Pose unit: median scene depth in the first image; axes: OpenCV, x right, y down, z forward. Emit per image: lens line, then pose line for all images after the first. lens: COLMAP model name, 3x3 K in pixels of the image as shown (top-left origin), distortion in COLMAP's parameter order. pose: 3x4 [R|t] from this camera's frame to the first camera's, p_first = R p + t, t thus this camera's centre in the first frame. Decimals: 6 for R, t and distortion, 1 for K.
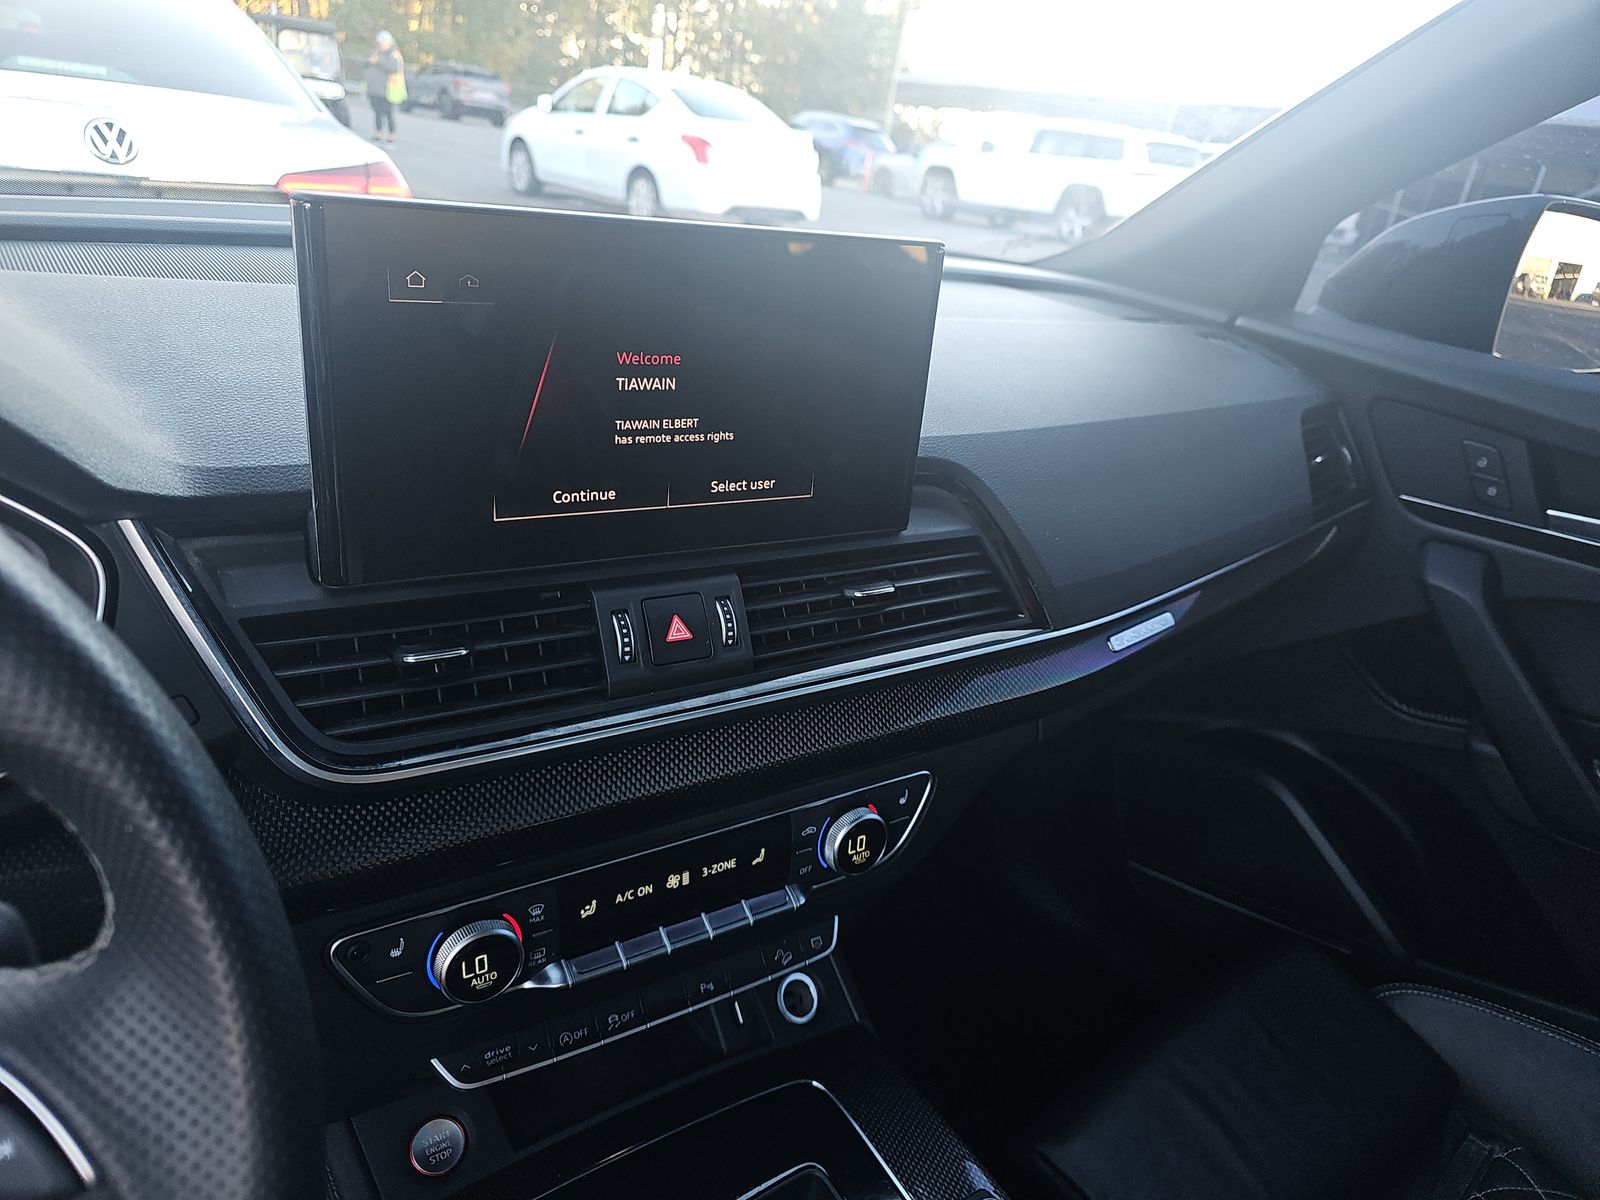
lens RADIAL K [[1055.7, 0, 781.8], [0, 1055.7, 626.5], [0, 0, 1]] dist [0.010667, -0.014040]
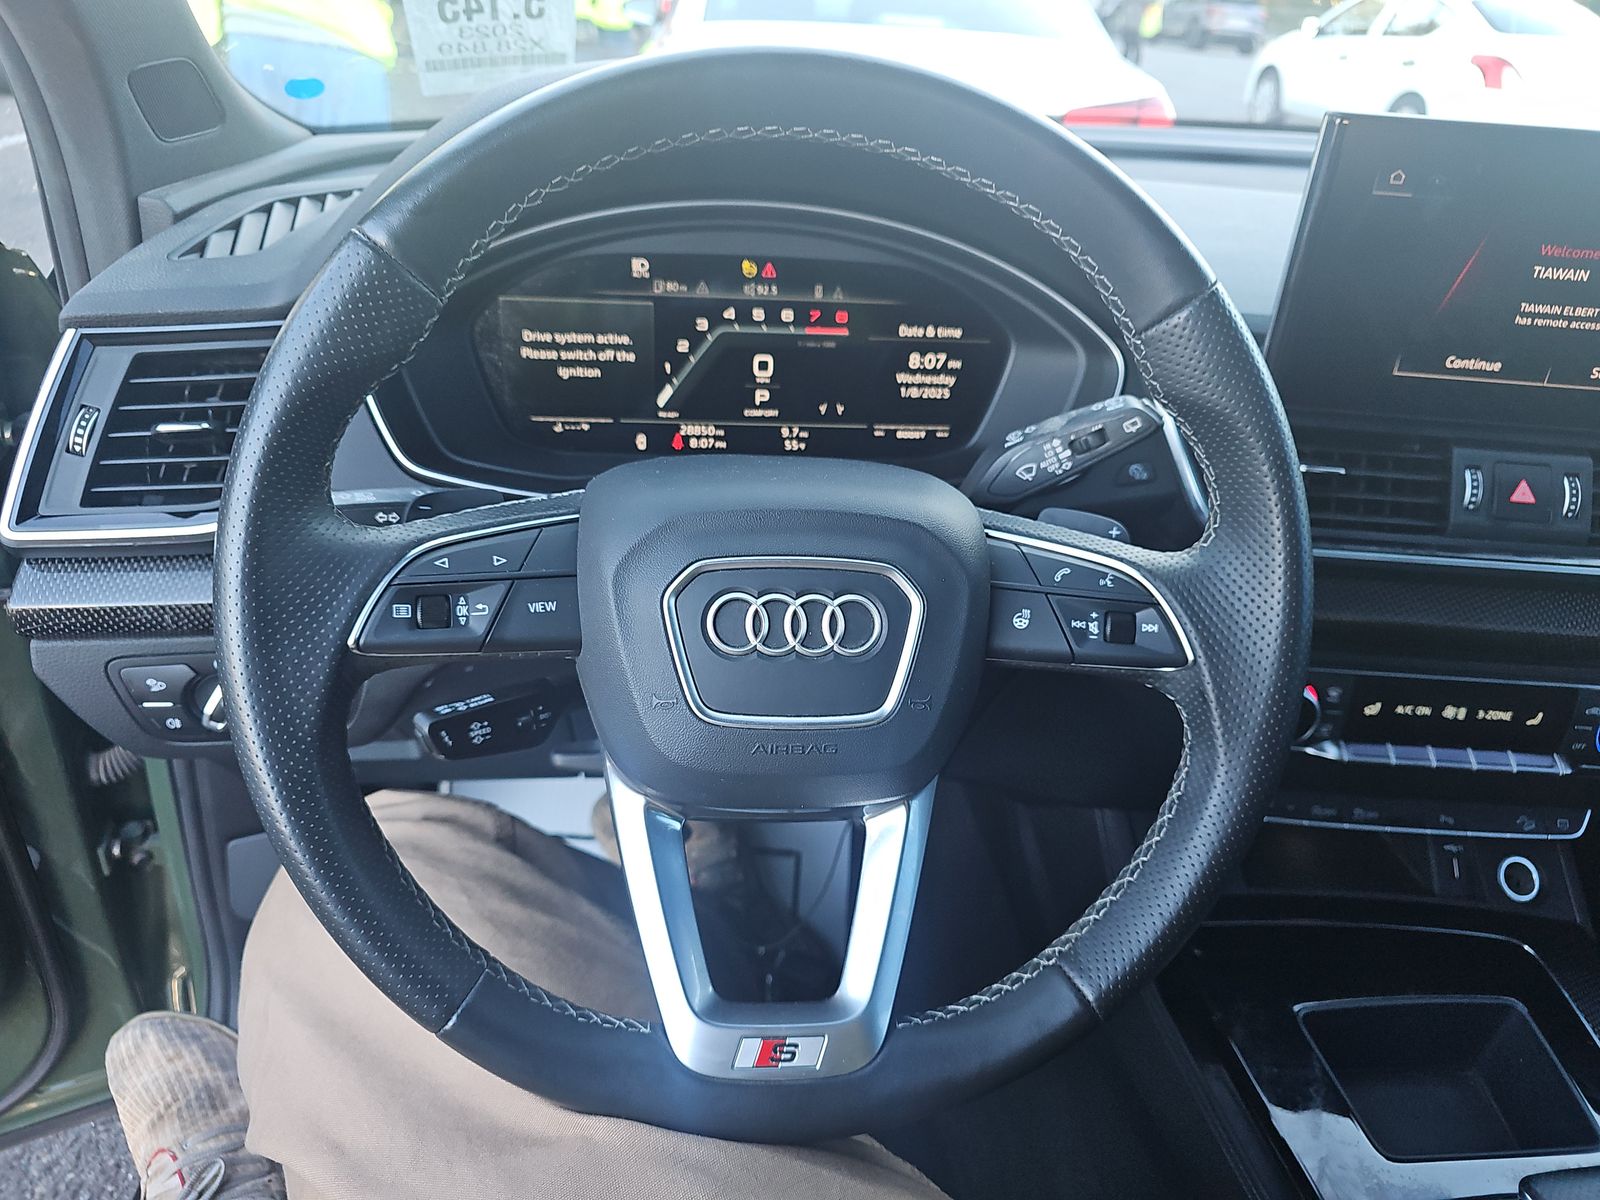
lens RADIAL K [[1055.7, 0, 801.0], [0, 1055.7, 610.4], [0, 0, 1]] dist [0.010667, -0.014040]
pose [[0.828635, 0.222220, -0.513791, -0.119617], [-0.201909, 0.974695, 0.095930, 0.162583], [0.522107, 0.024248, 0.852535, -0.365015]]
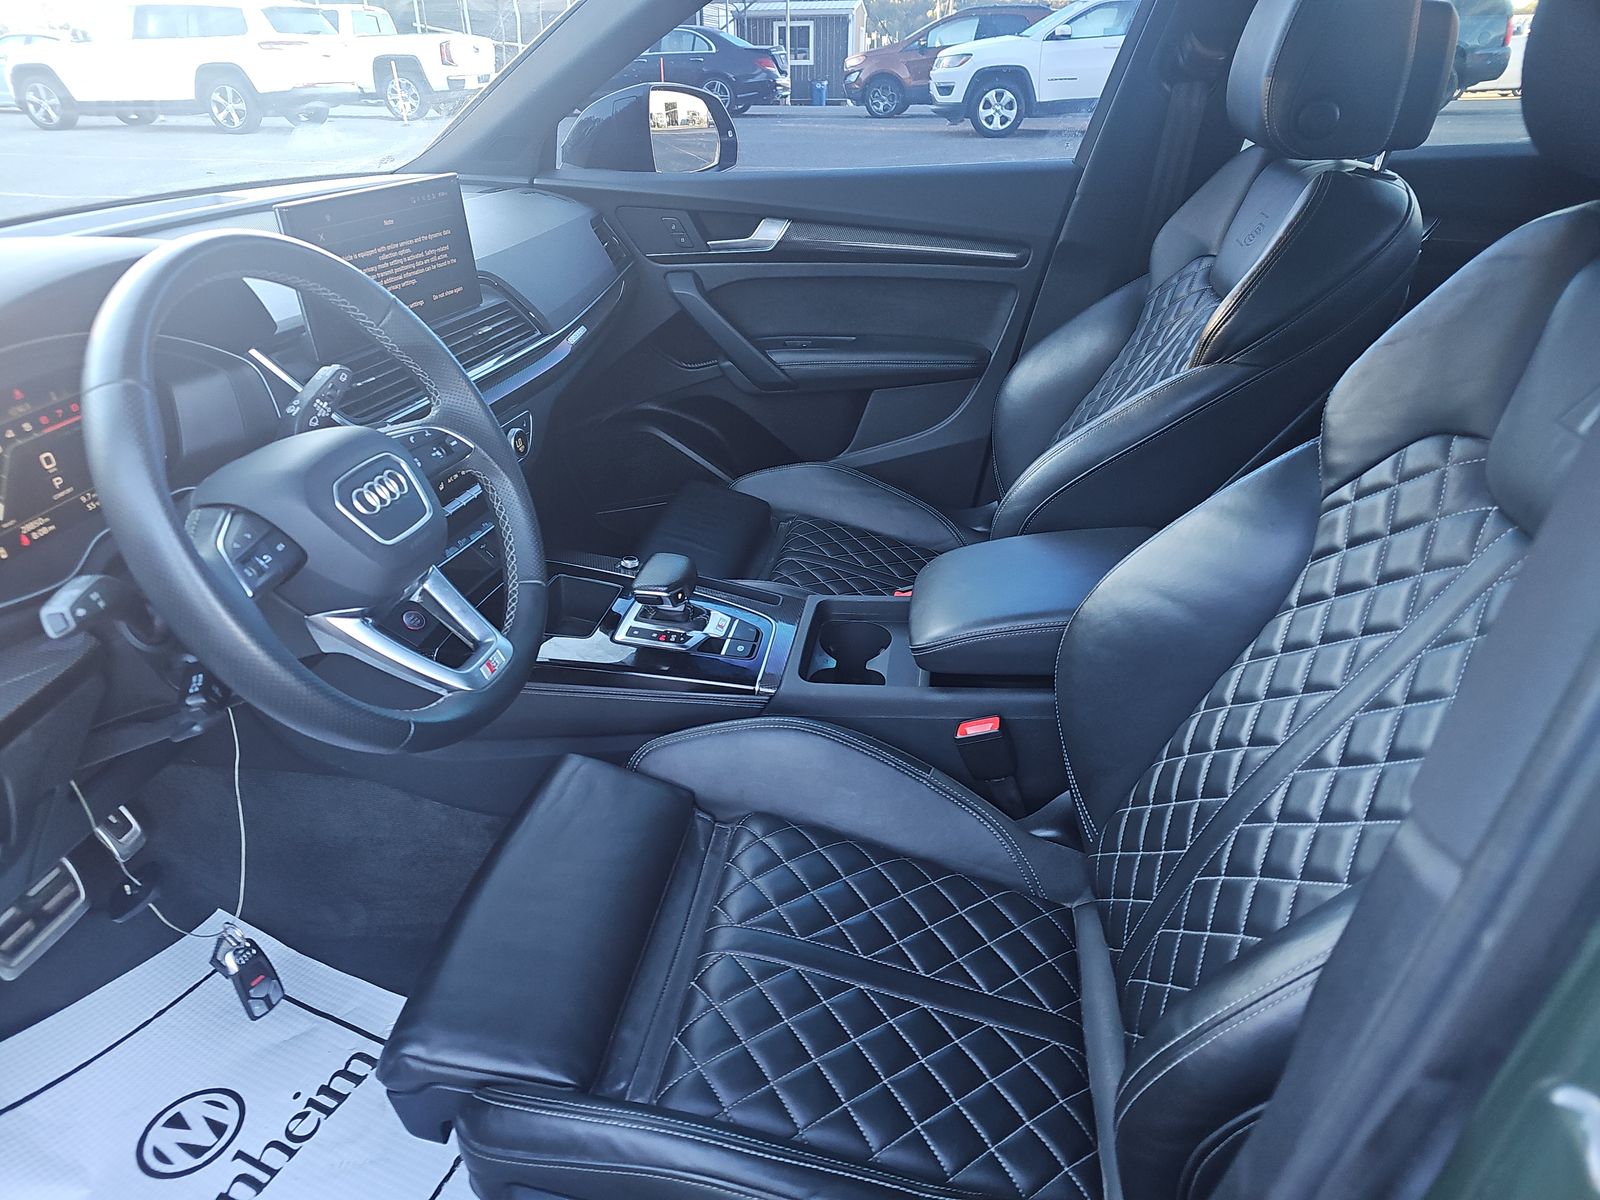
lens RADIAL K [[1055.7, 0, 801.7], [0, 1055.7, 603.8], [0, 0, 1]] dist [0.010667, -0.014040]
pose [[0.737970, -0.413258, 0.533496, -0.893599], [0.360101, 0.909750, 0.206595, 0.288645], [-0.570725, 0.039652, 0.820183, -1.292650]]
